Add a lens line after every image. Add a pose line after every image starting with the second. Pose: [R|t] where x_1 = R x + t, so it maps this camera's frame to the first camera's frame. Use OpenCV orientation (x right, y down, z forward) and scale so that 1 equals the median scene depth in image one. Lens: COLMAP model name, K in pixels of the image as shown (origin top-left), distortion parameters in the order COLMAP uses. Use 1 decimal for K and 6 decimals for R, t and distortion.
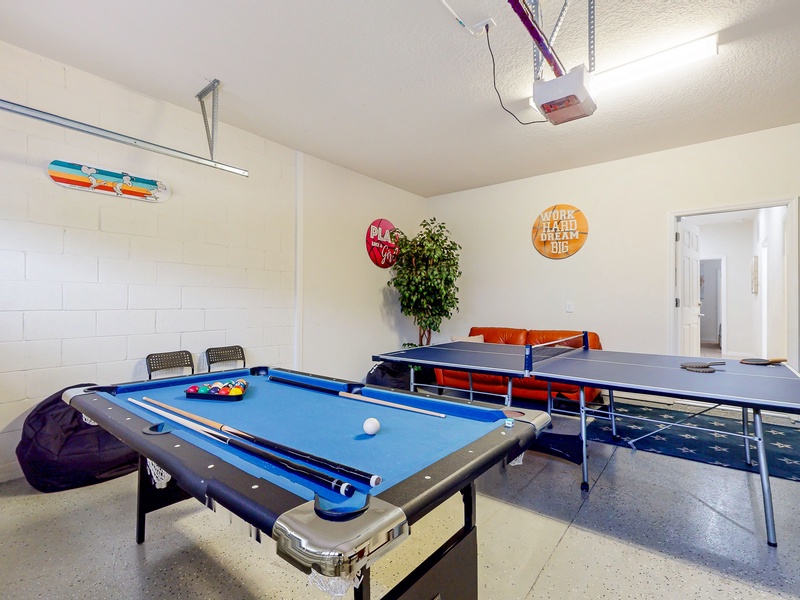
lens RADIAL K [[395.1, 0, 400.5], [0, 395.1, 299.3], [0, 0, 1]] dist [-0.005586, -0.000441]
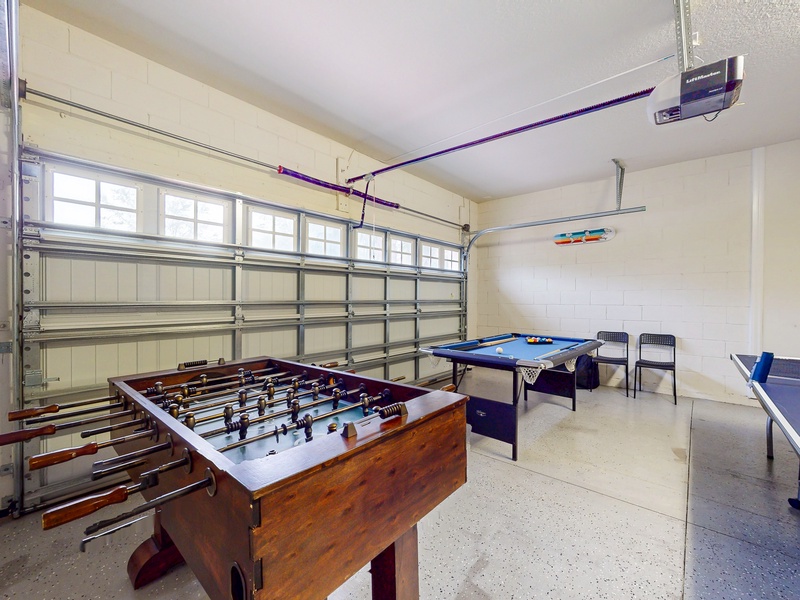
lens RADIAL K [[336.8, 0, 401.0], [0, 336.8, 300.0], [0, 0, 1]] dist [-0.000867, -0.000087]
pose [[-0.041267, -0.001673, -0.999147, 0.421095], [0.004537, 0.999988, -0.001861, 0.001090], [0.999138, -0.004610, -0.041259, 0.096926]]
